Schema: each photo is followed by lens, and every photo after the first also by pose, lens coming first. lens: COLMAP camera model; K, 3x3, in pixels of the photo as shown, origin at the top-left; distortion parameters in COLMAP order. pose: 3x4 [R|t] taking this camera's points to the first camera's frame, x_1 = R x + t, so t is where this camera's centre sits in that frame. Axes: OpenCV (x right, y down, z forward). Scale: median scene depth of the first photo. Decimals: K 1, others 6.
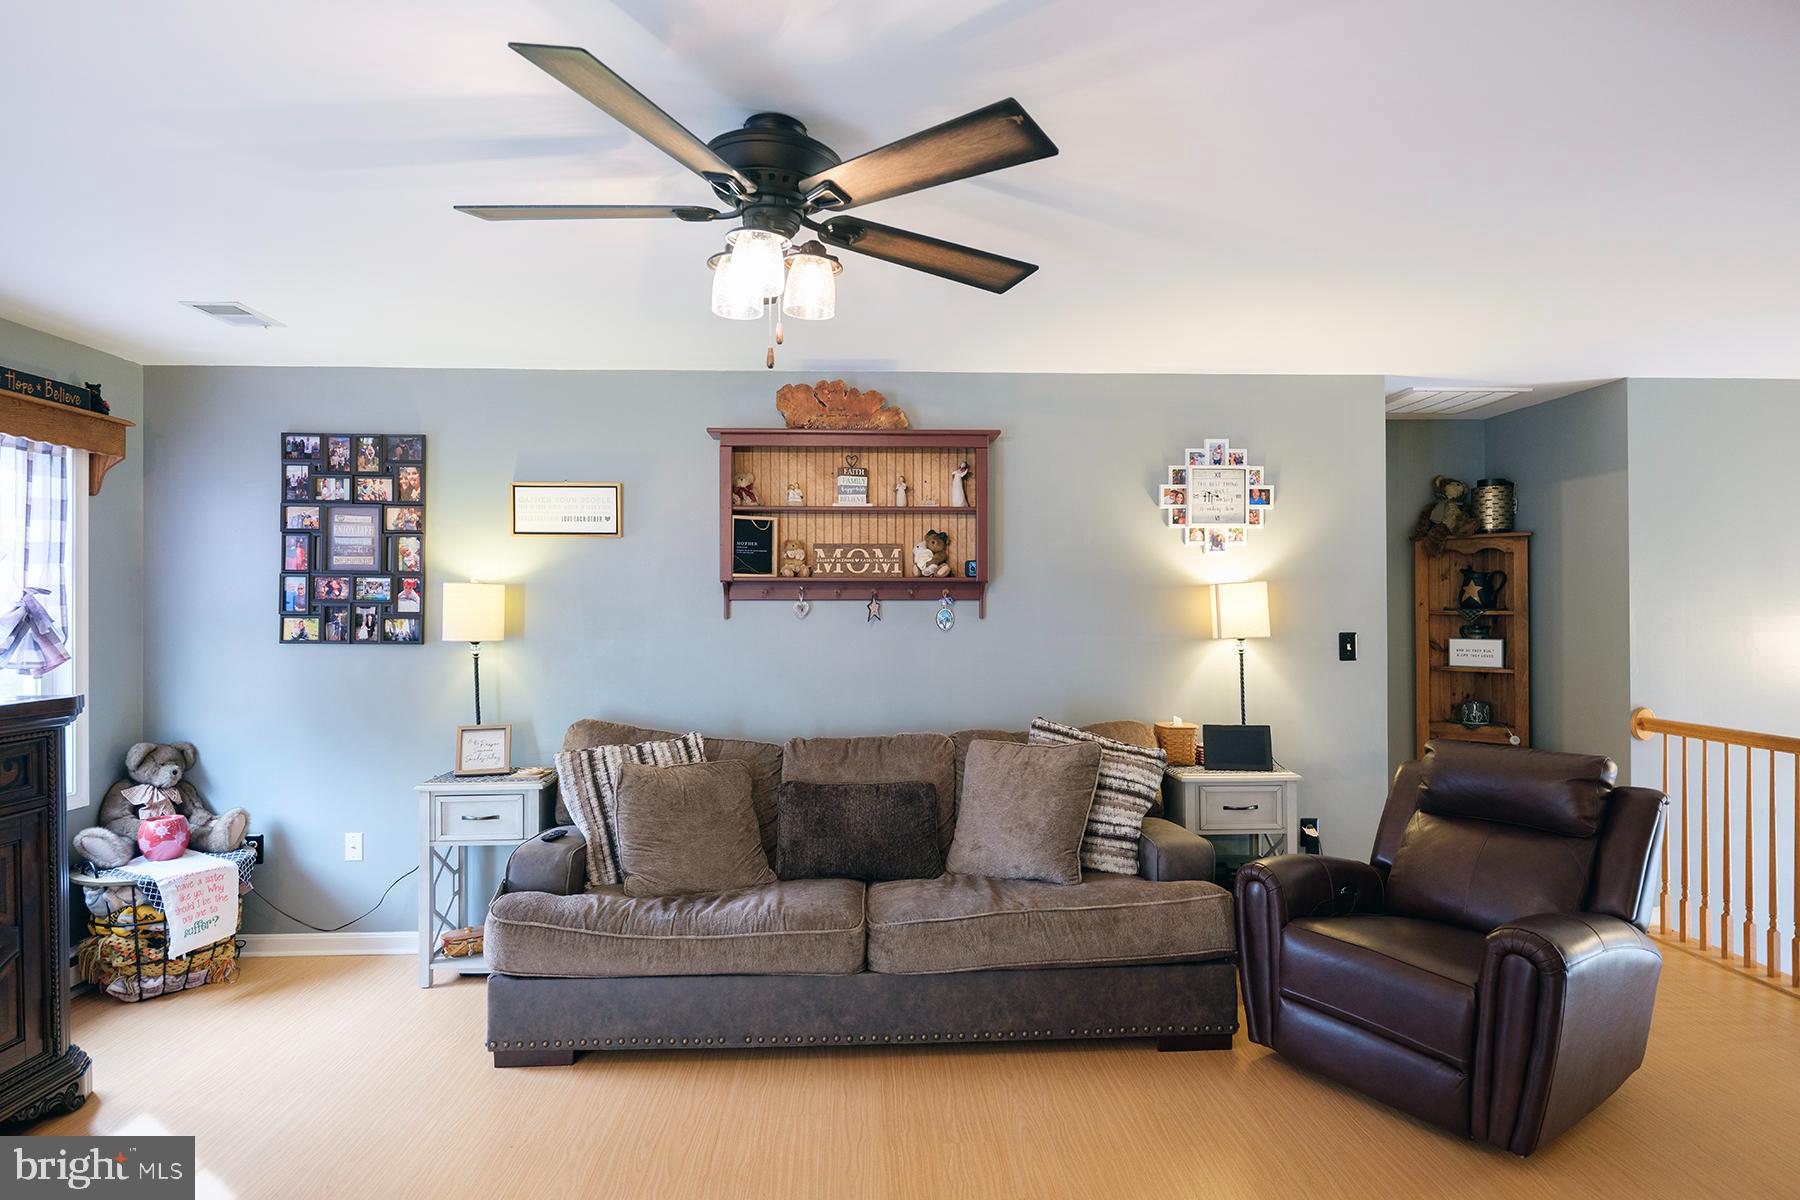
lens RADIAL K [[1004.6, 0, 904.8], [0, 1004.6, 599.2], [0, 0, 1]] dist [-0.005517, 0.005735]
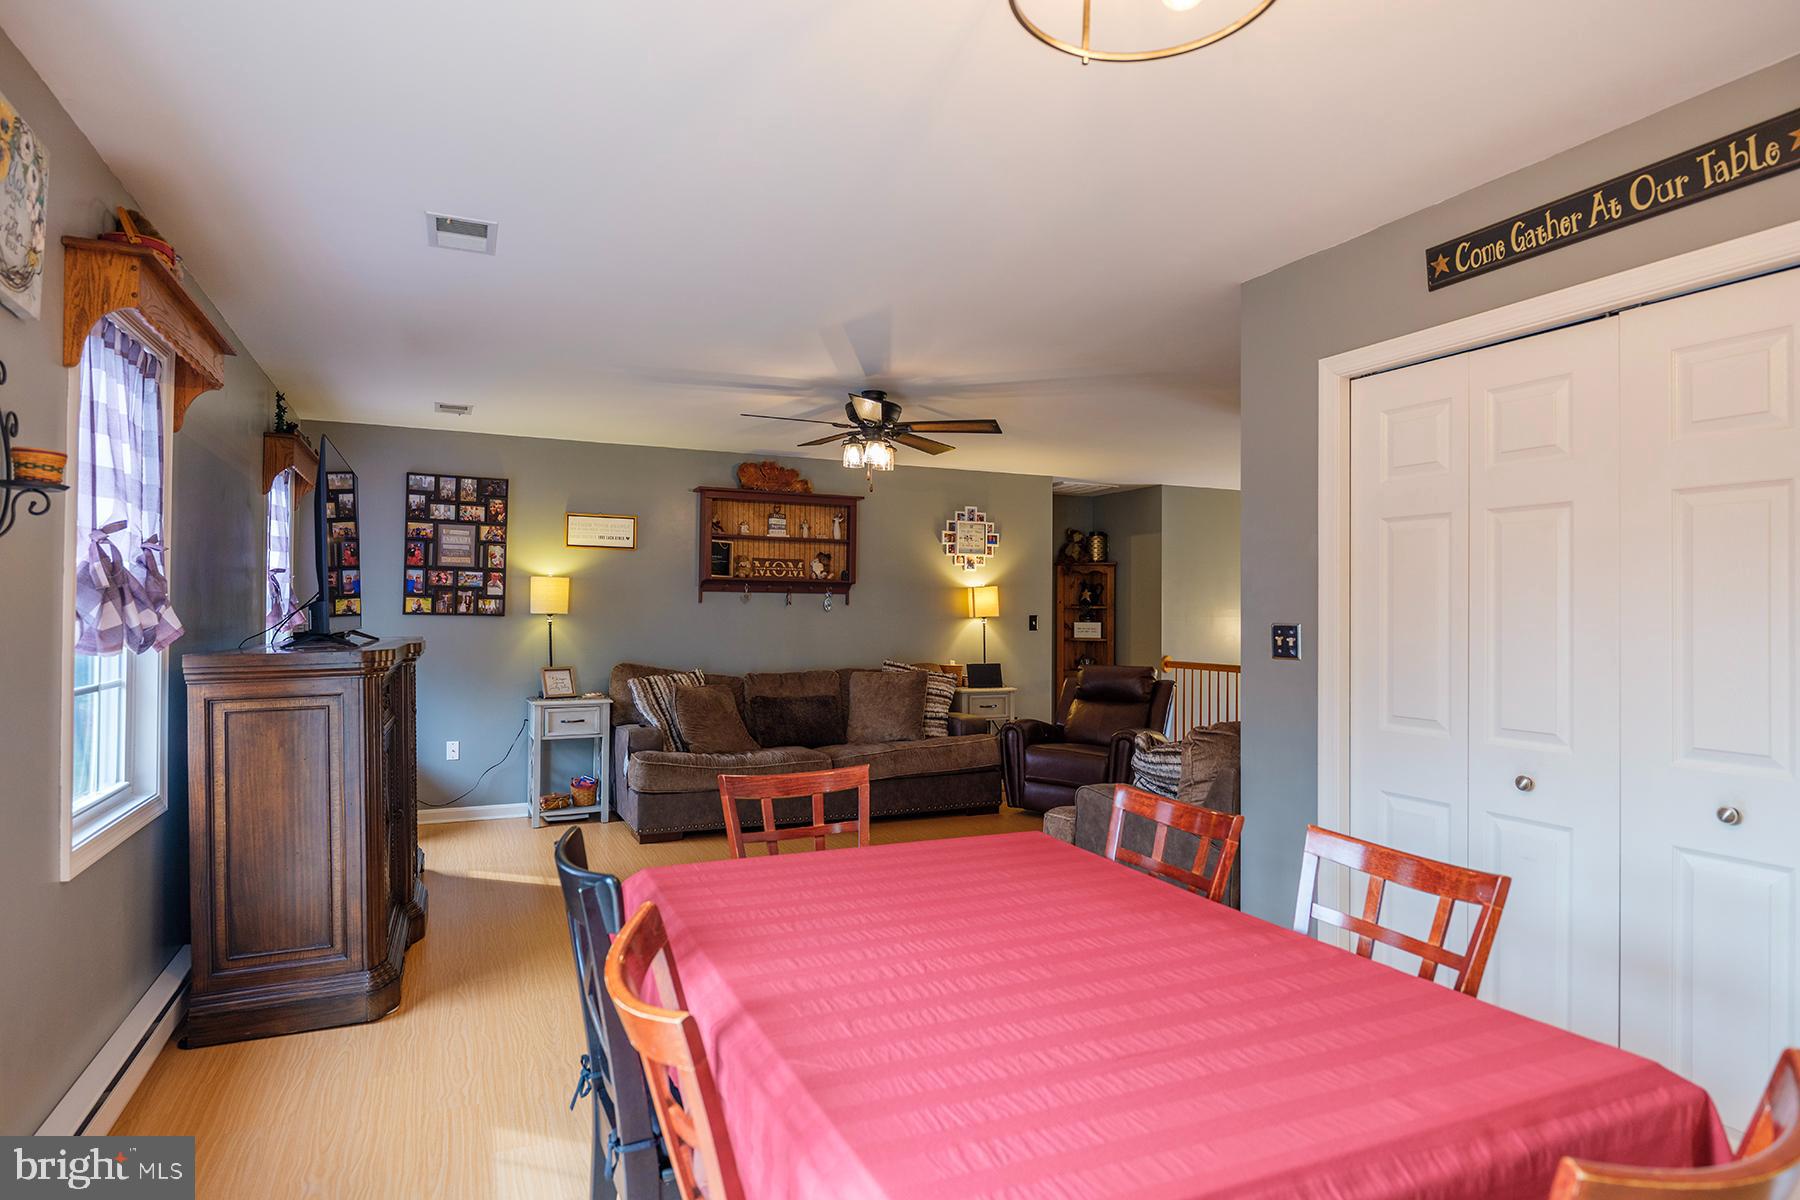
lens RADIAL K [[1004.6, 0, 905.2], [0, 1004.6, 609.1], [0, 0, 1]] dist [-0.005517, 0.005735]
pose [[0.927298, 0.011680, 0.374143, -0.489405], [-0.011845, 0.999928, -0.001857, 0.029861], [-0.374138, -0.002710, 0.927369, -0.649858]]
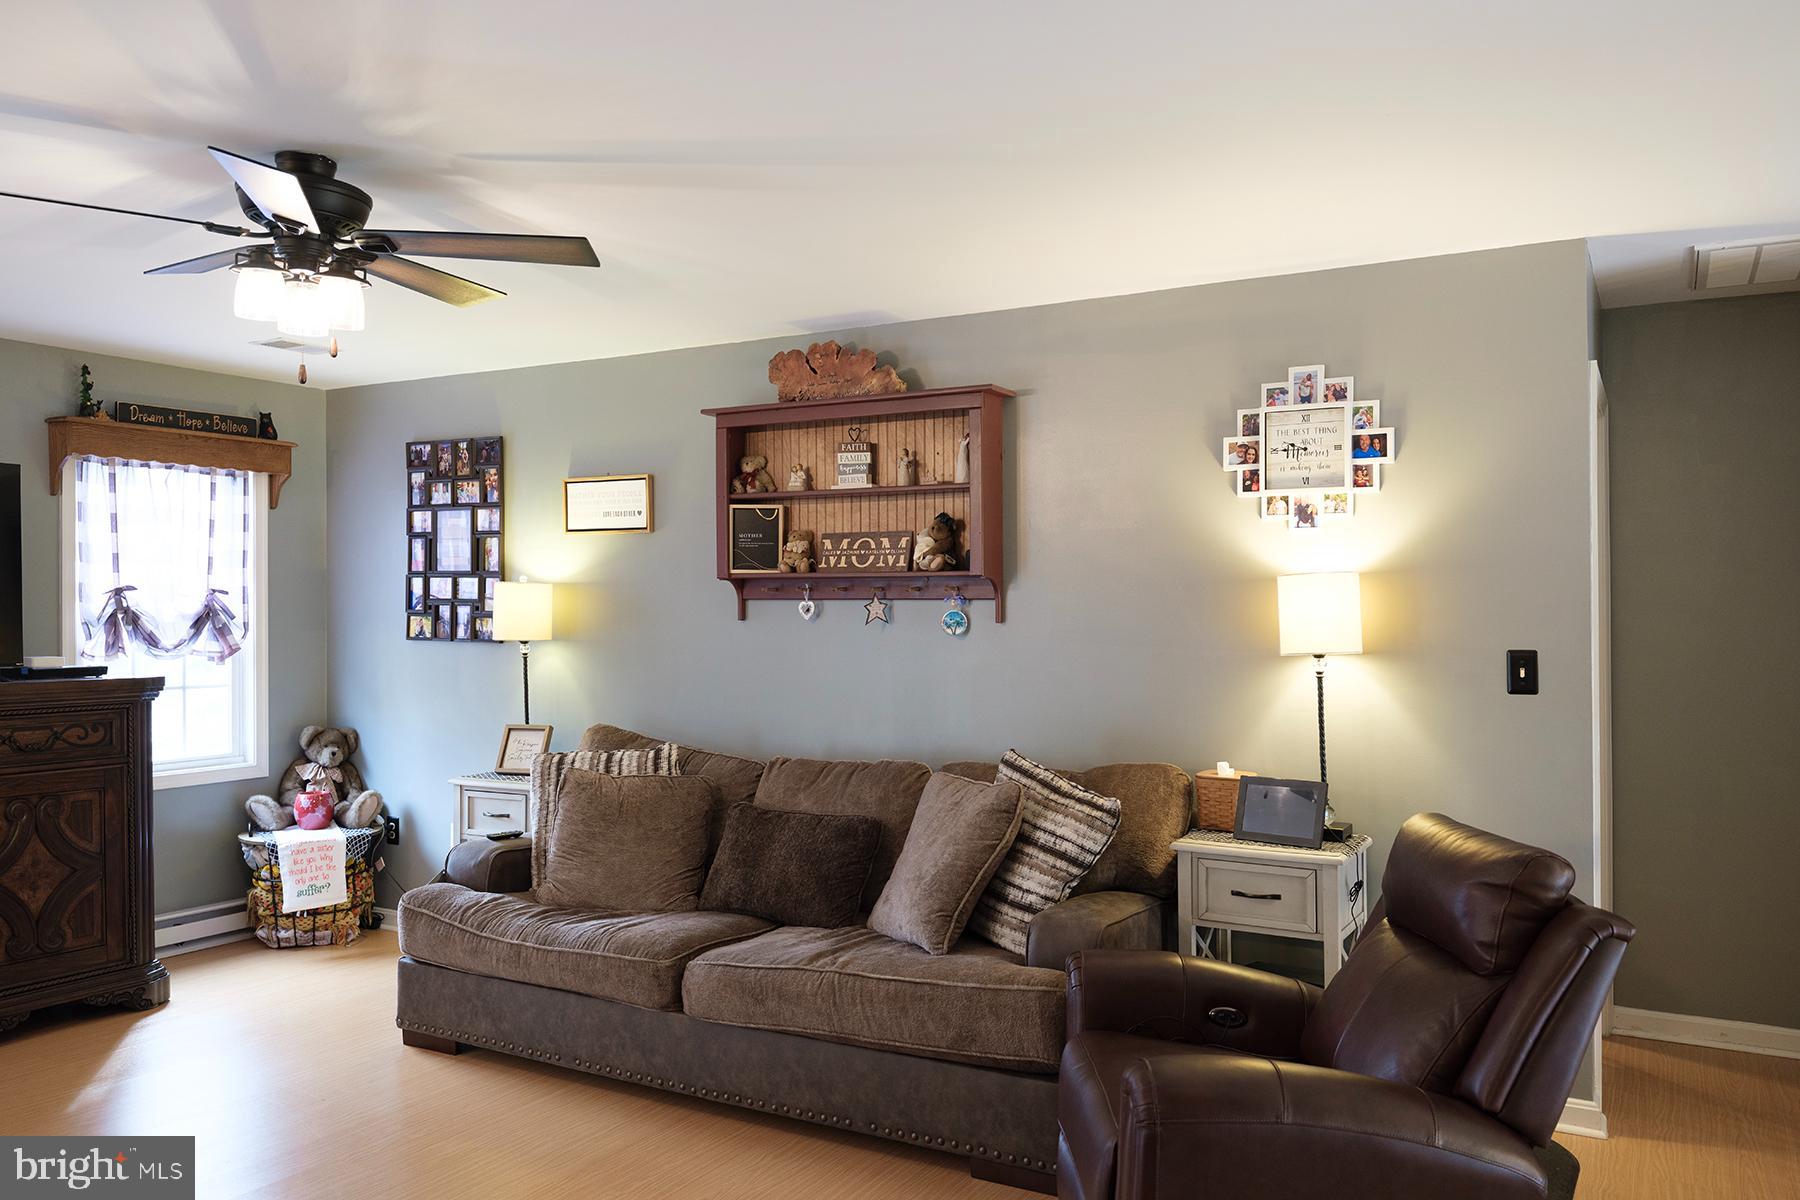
lens RADIAL K [[1385.5, 0, 903.3], [0, 1385.5, 594.4], [0, 0, 1]] dist [0.016651, -0.015457]
pose [[0.837115, -0.002362, -0.547022, 0.627870], [-0.000535, 0.999987, -0.005138, 0.002650], [0.547026, 0.004594, 0.837103, 0.051397]]
